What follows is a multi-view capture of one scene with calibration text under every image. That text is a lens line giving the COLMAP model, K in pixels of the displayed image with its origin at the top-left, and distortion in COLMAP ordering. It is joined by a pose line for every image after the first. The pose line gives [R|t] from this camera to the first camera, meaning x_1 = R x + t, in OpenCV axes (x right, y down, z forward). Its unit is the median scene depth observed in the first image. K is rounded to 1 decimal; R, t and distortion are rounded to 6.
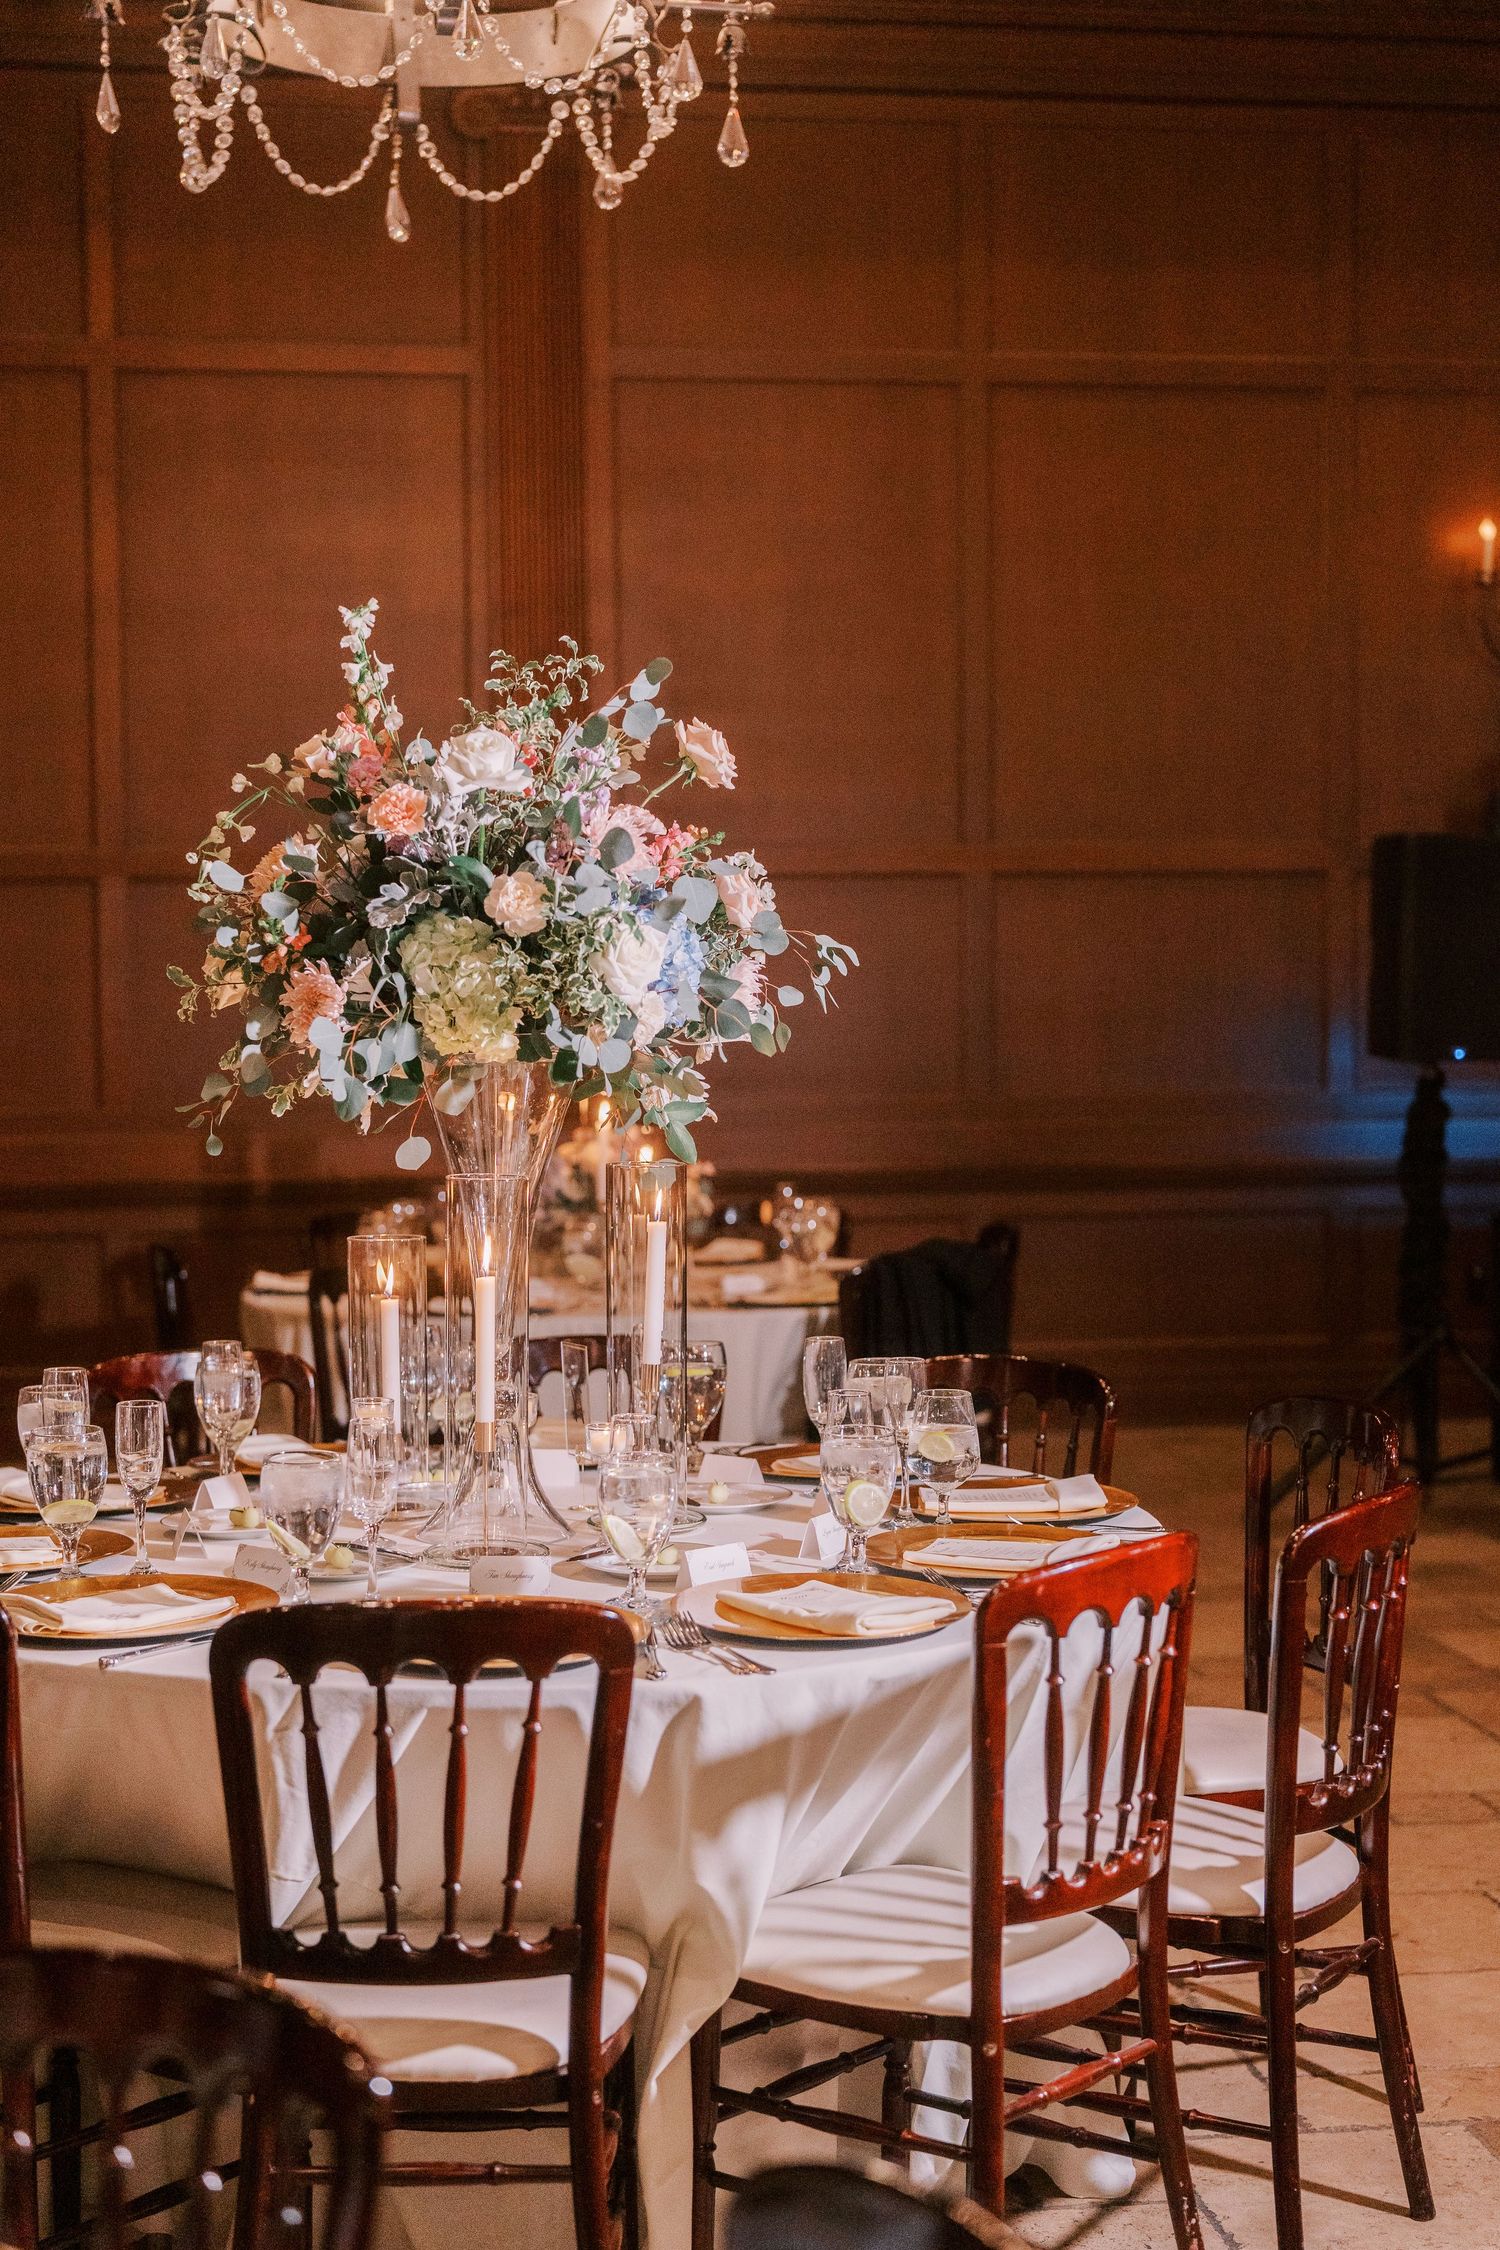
lens RADIAL K [[3519.5, 0, 750.0], [0, 3519.5, 1125.0], [0, 0, 1]] dist [0.013491, 0.114657]
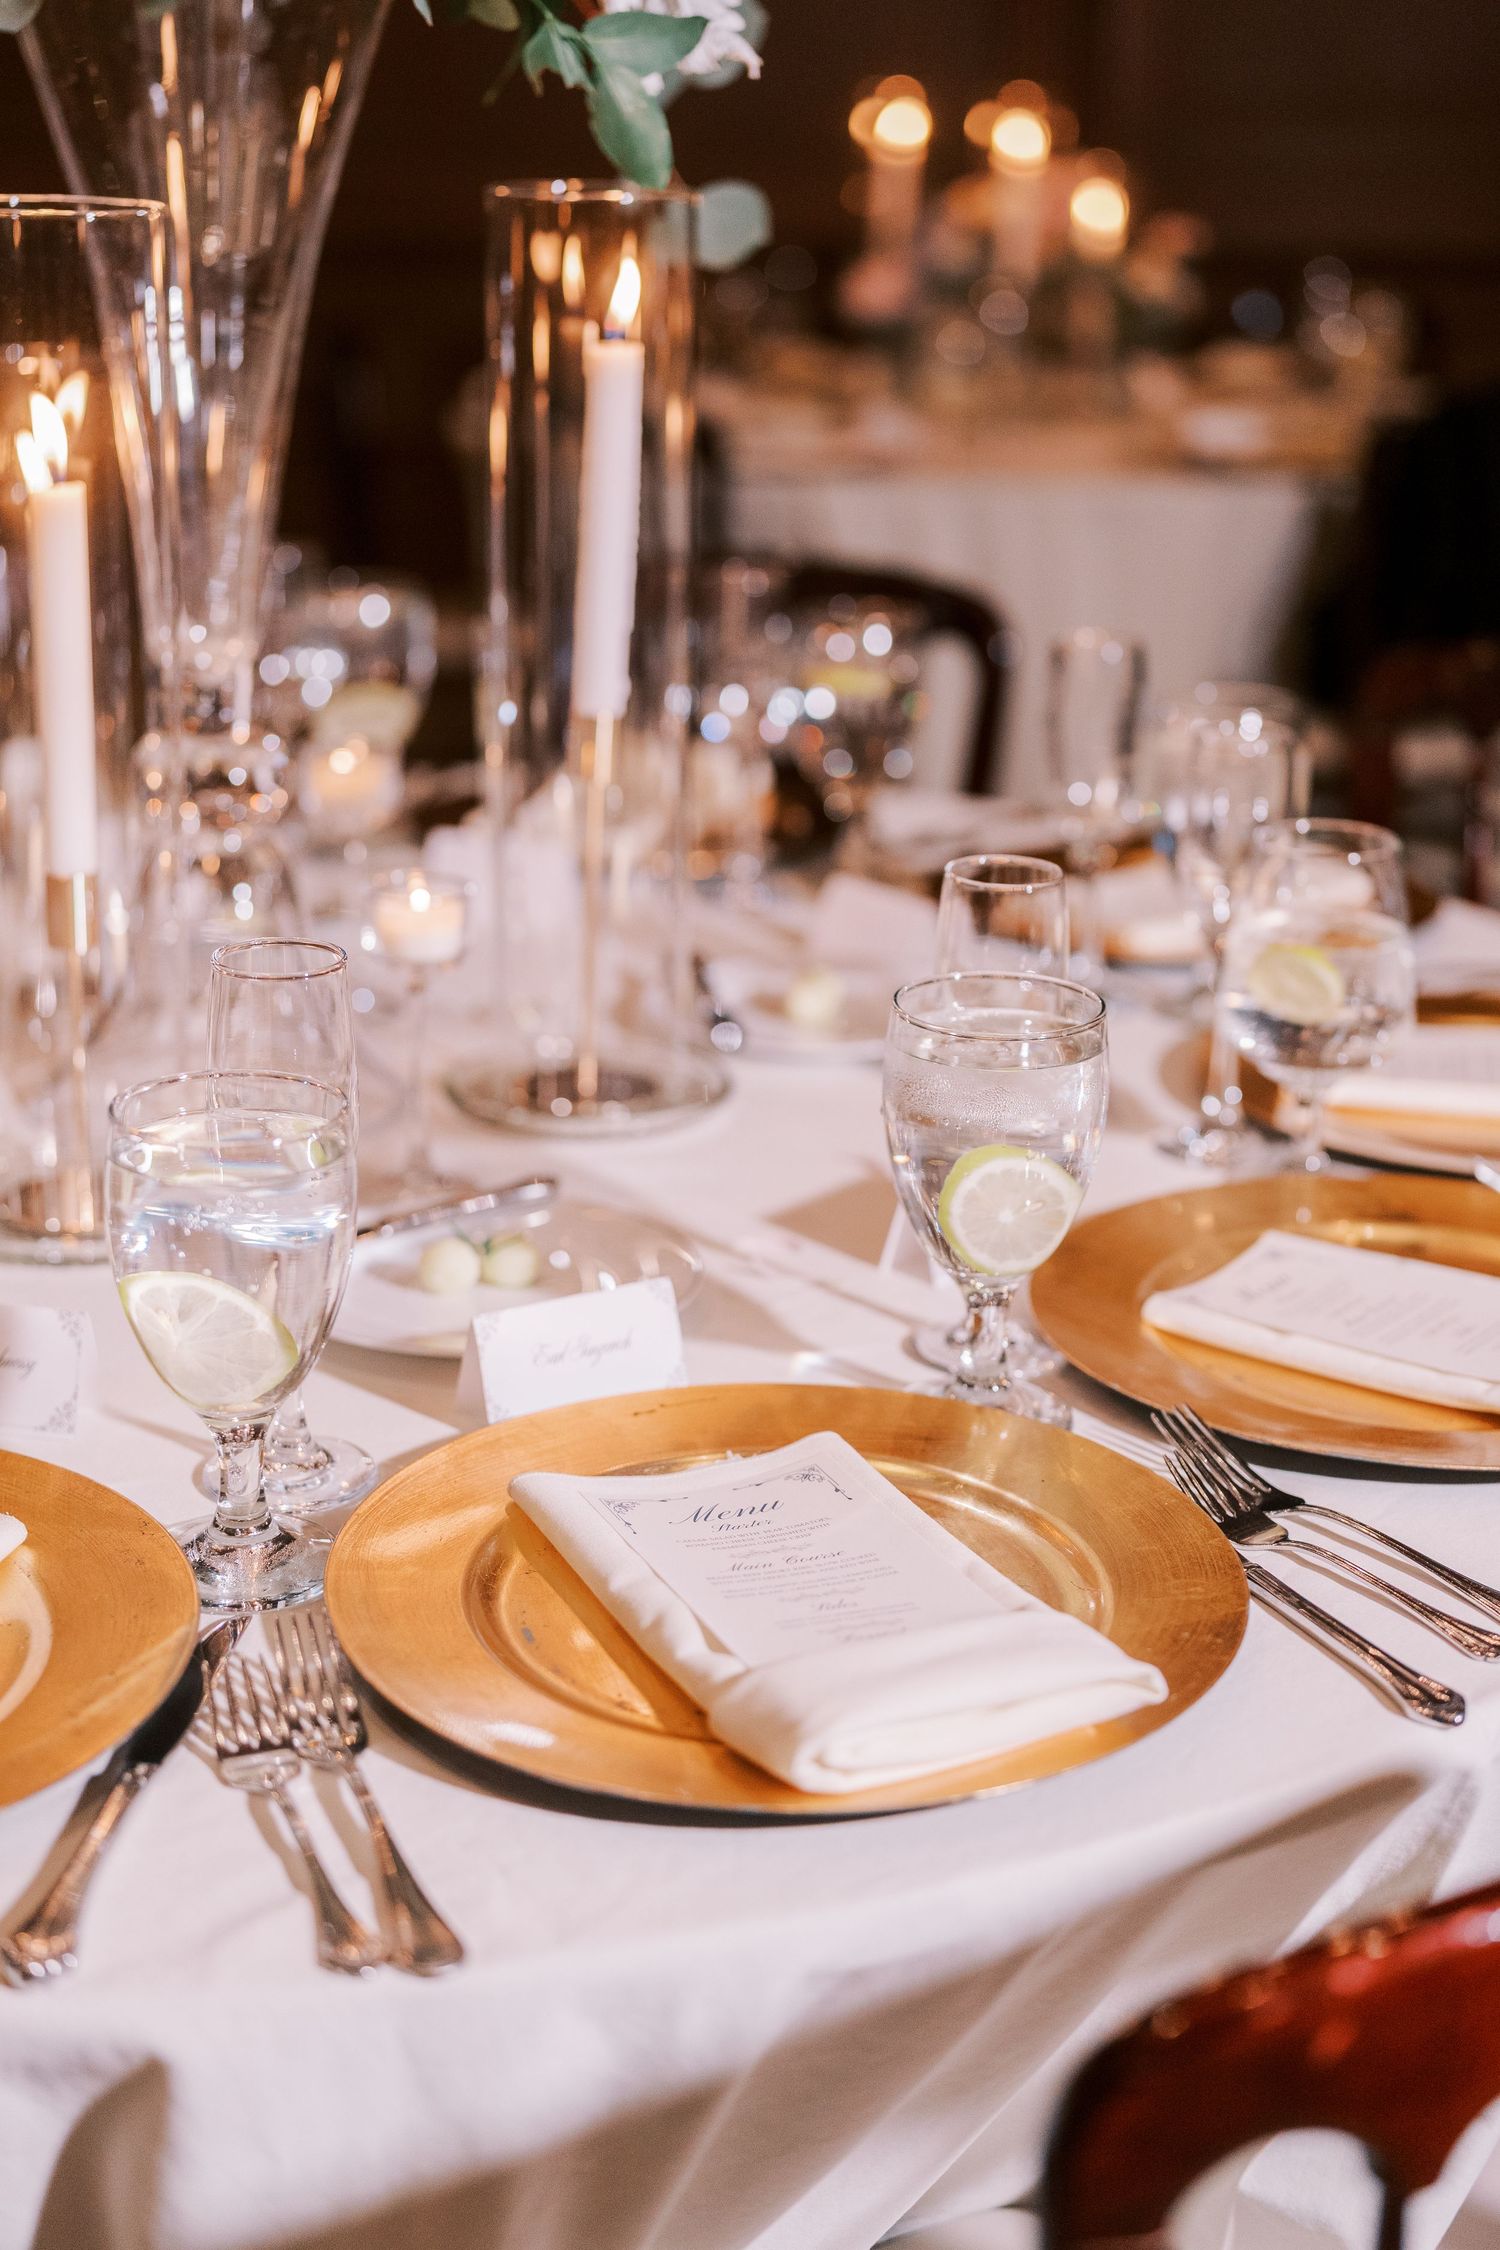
lens RADIAL K [[3519.5, 0, 750.0], [0, 3519.5, 1125.0], [0, 0, 1]] dist [0.013491, 0.114657]
pose [[0.981286, 0.094777, -0.167614, 0.070158], [-0.048299, 0.963800, 0.262216, 0.008664], [0.186398, -0.249213, 0.950341, 0.706078]]
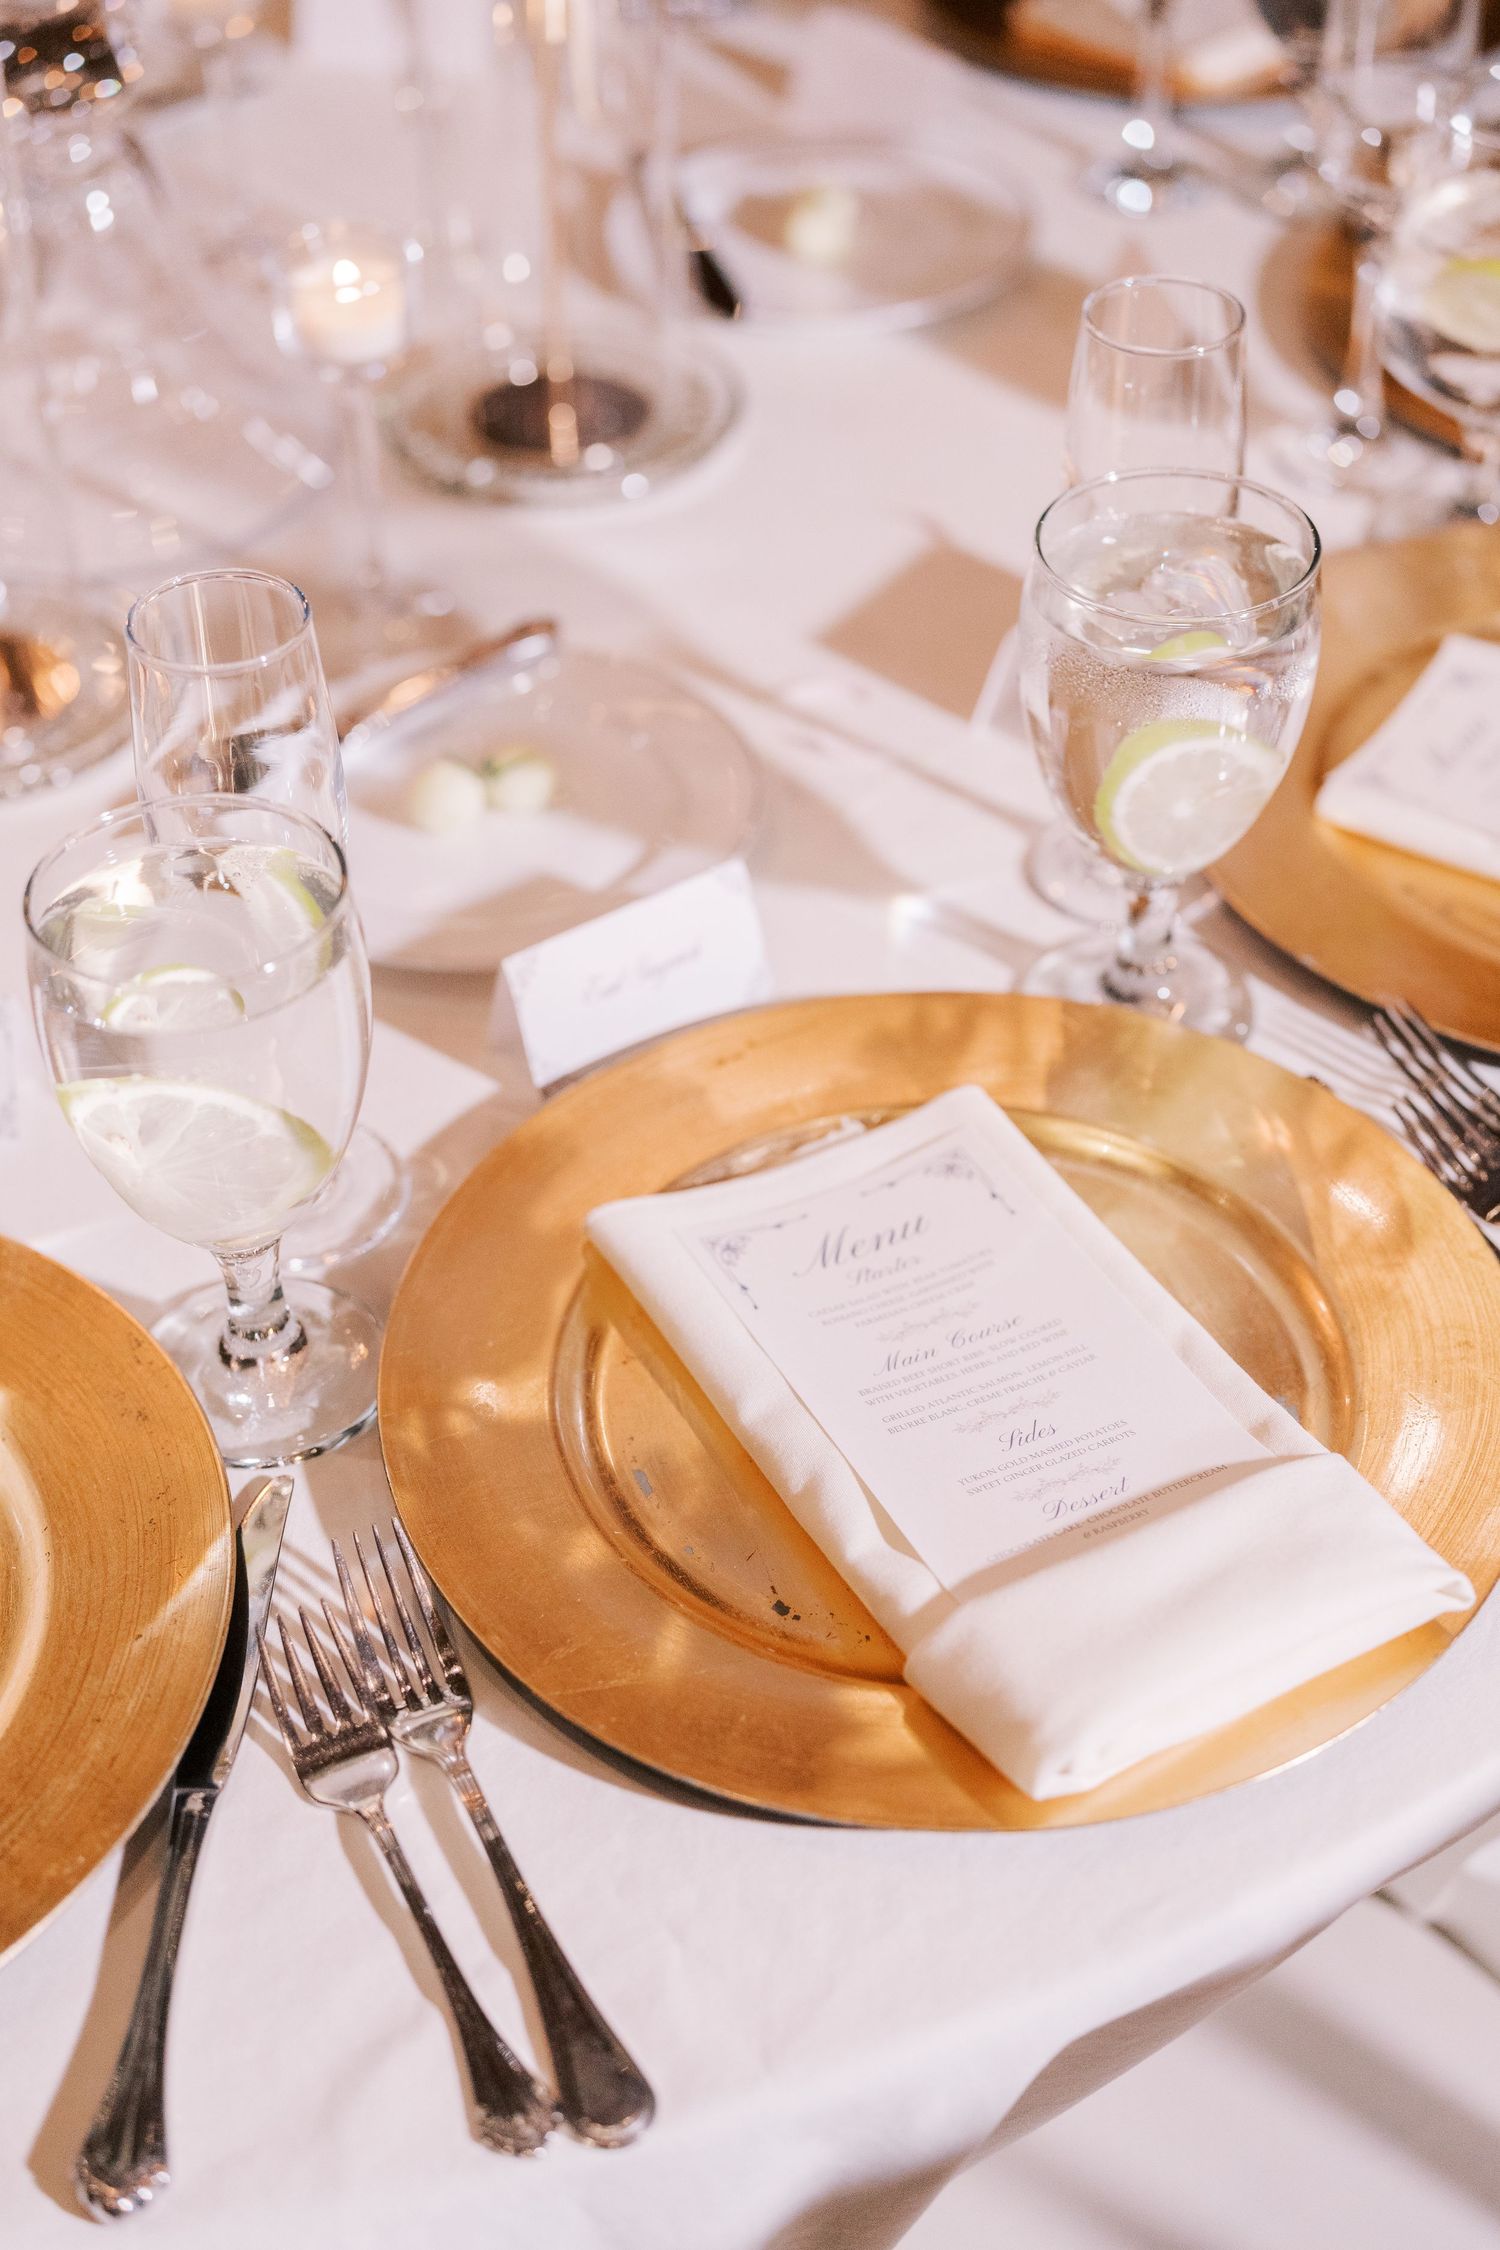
lens RADIAL K [[3519.5, 0, 750.0], [0, 3519.5, 1125.0], [0, 0, 1]] dist [0.013491, 0.114657]
pose [[0.992537, 0.070195, -0.099713, 0.031753], [0.002959, 0.803603, 0.595159, -0.035916], [0.121907, -0.591012, 0.797398, 0.809144]]
